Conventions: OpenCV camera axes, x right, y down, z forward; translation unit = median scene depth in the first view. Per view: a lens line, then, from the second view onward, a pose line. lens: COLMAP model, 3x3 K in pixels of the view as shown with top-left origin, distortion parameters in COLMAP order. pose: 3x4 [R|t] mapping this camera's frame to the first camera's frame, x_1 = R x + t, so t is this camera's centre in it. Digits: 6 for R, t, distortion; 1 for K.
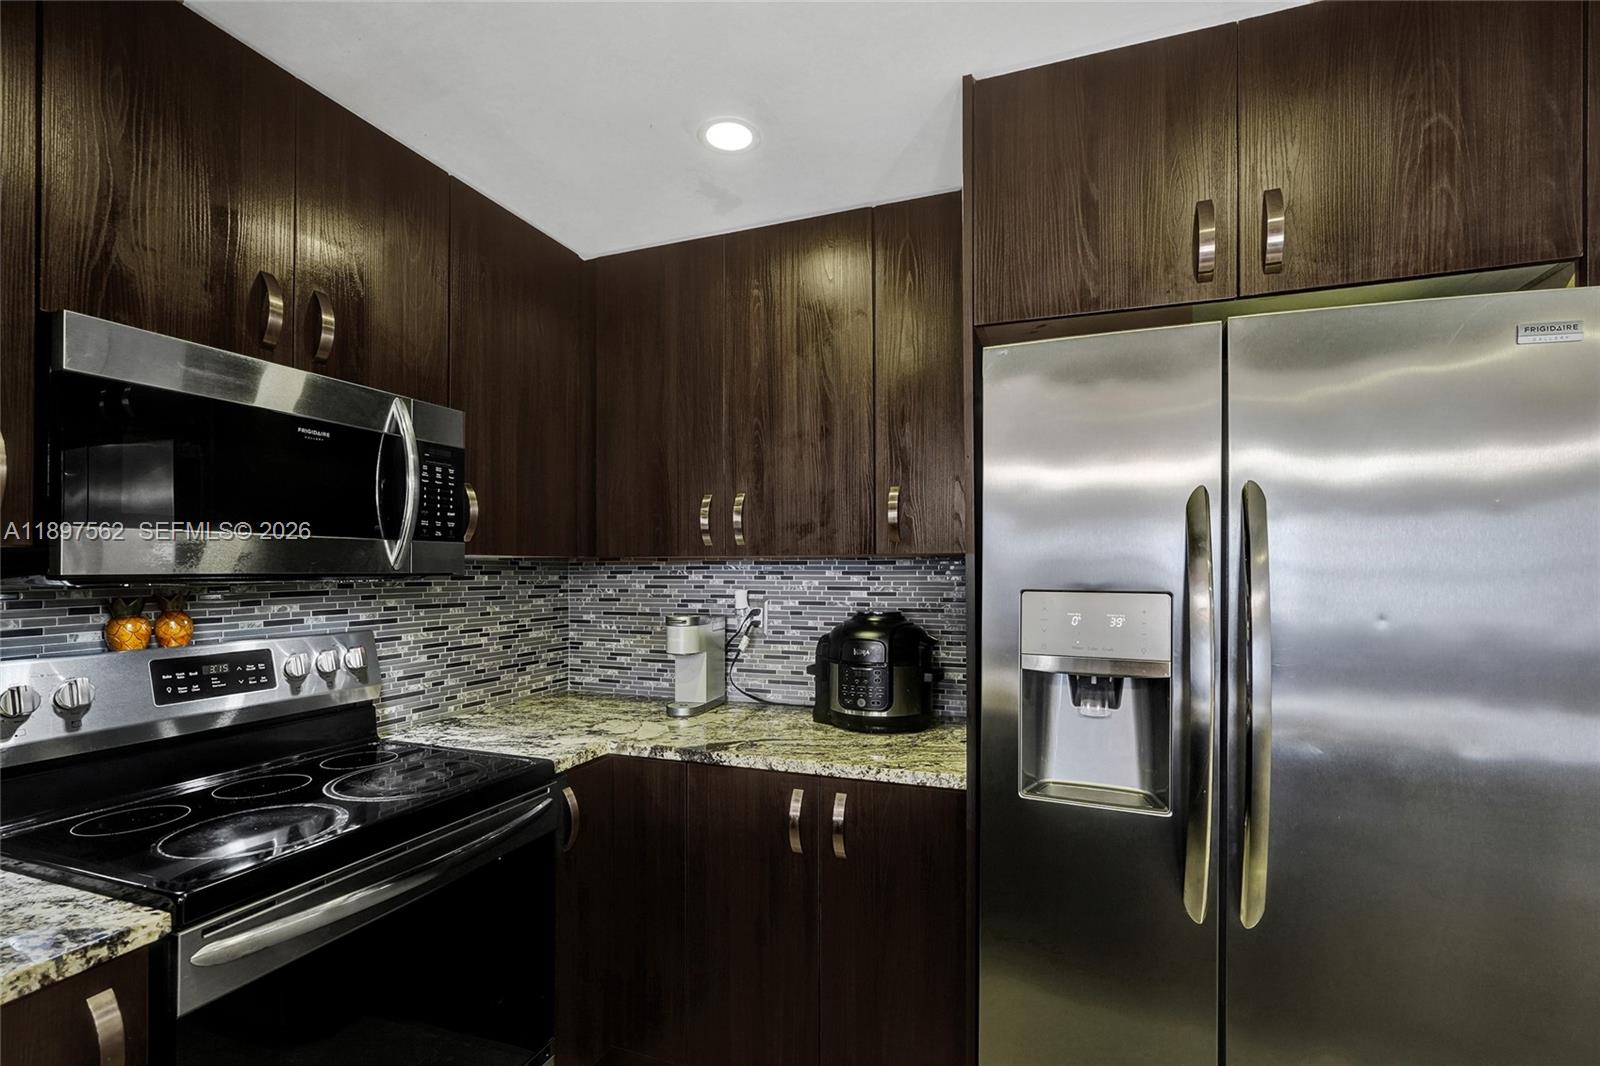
lens RADIAL K [[733.6, 0, 822.0], [0, 733.6, 560.5], [0, 0, 1]] dist [-0.000709, 0.001762]
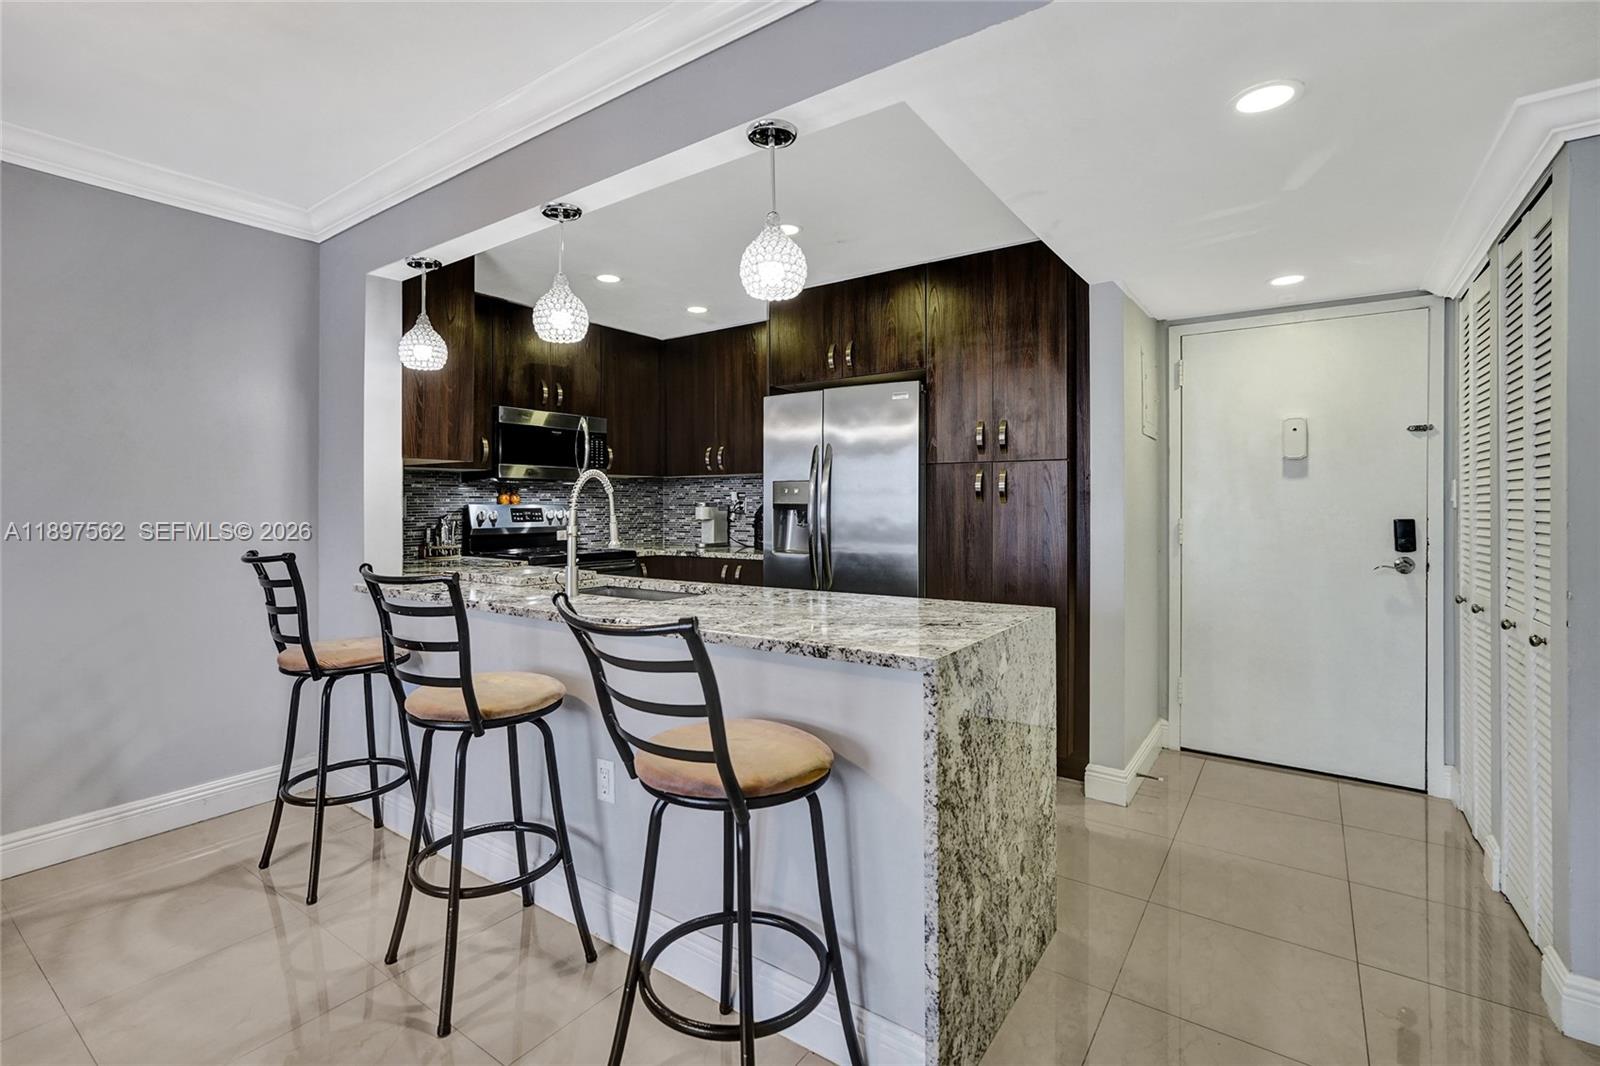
lens RADIAL K [[733.6, 0, 815.1], [0, 733.6, 495.9], [0, 0, 1]] dist [-0.000709, 0.001762]
pose [[0.969605, -0.005389, -0.244616, 0.901427], [0.005095, 0.999985, -0.001837, 0.082130], [0.244622, 0.000535, 0.969618, -1.395482]]
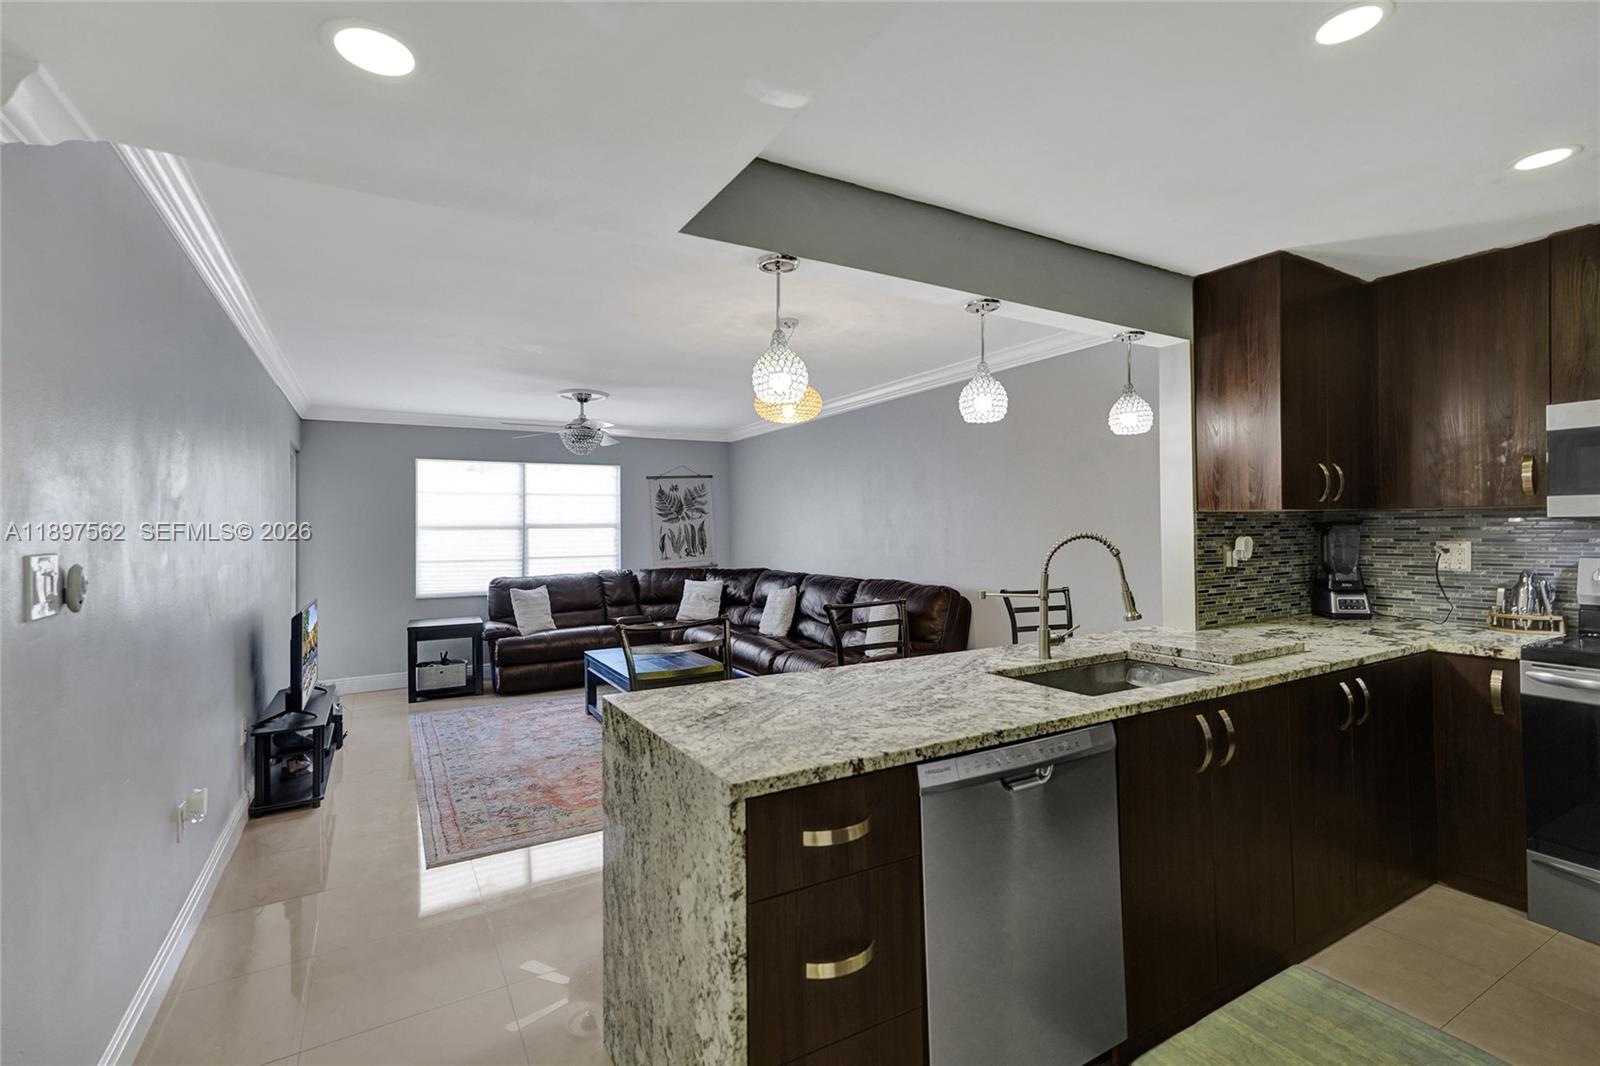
lens RADIAL K [[733.6, 0, 798.1], [0, 733.6, 518.6], [0, 0, 1]] dist [-0.000709, 0.001762]
pose [[-0.637510, -0.000207, -0.770442, 1.511099], [0.016366, 0.999771, -0.013811, 0.010636], [0.770268, -0.021413, -0.637361, 0.405188]]
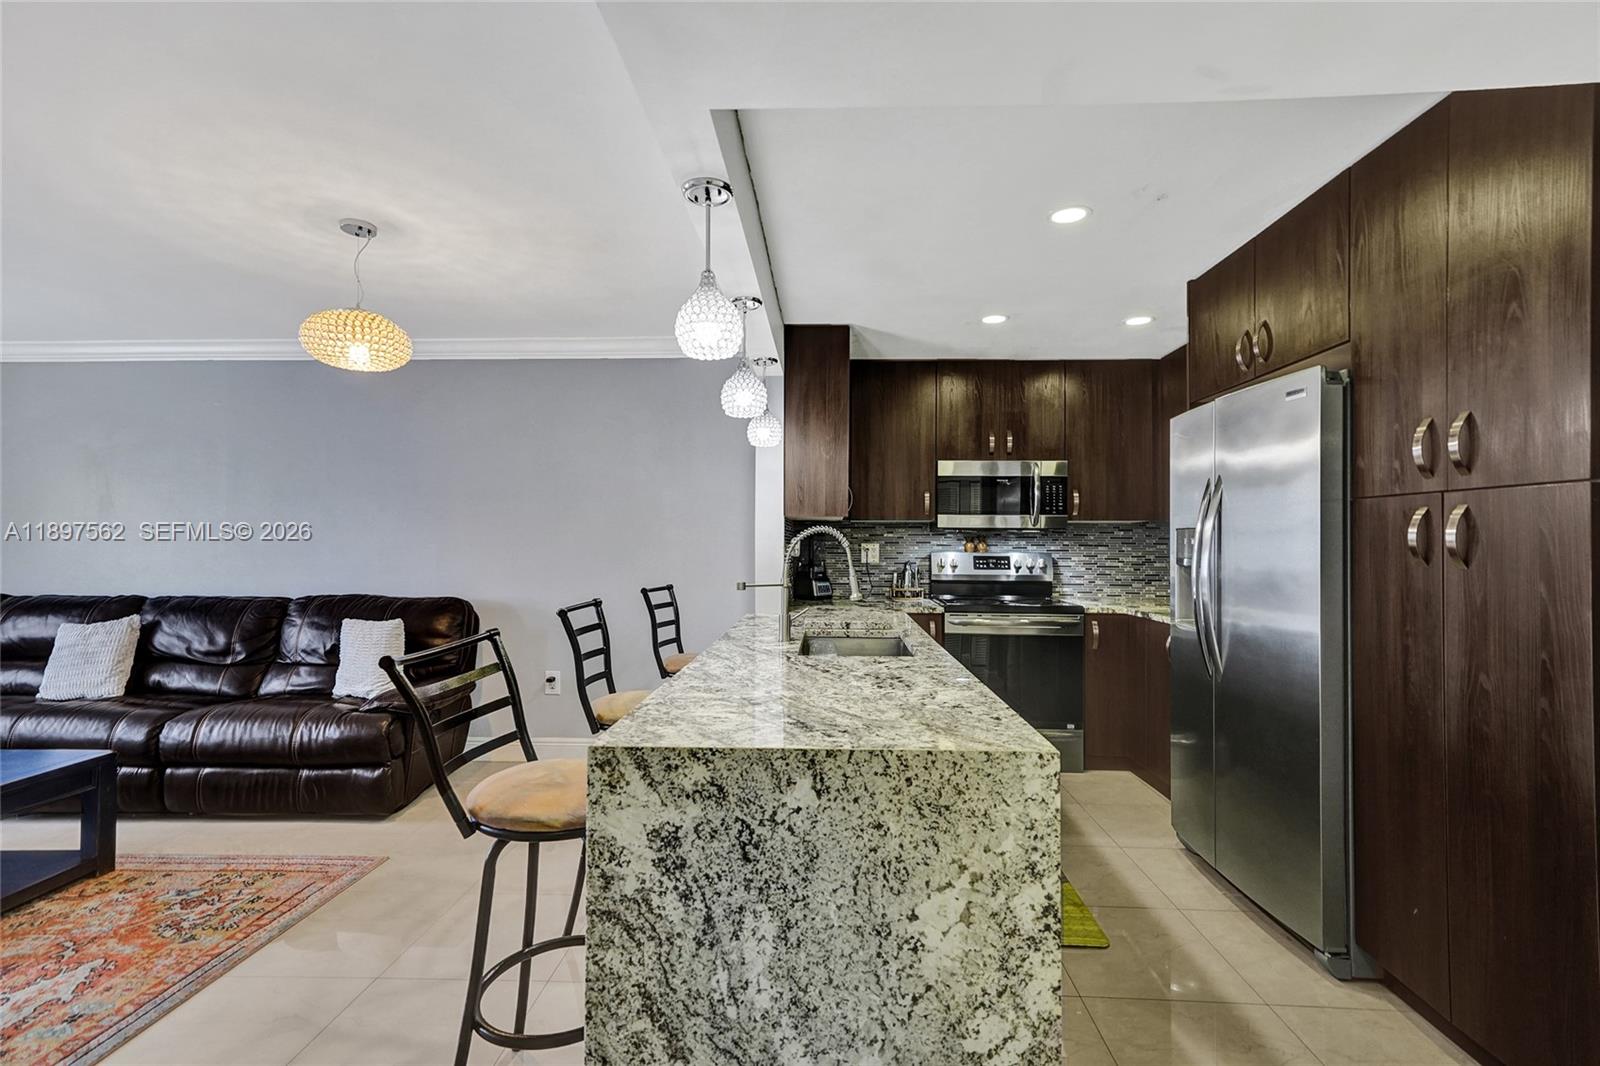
lens RADIAL K [[733.6, 0, 799.4], [0, 733.6, 528.2], [0, 0, 1]] dist [-0.000709, 0.001762]
pose [[0.303021, -0.017550, -0.952822, 1.607363], [0.004111, 0.999845, -0.017109, 0.057026], [0.952975, 0.001267, 0.303046, -0.587432]]
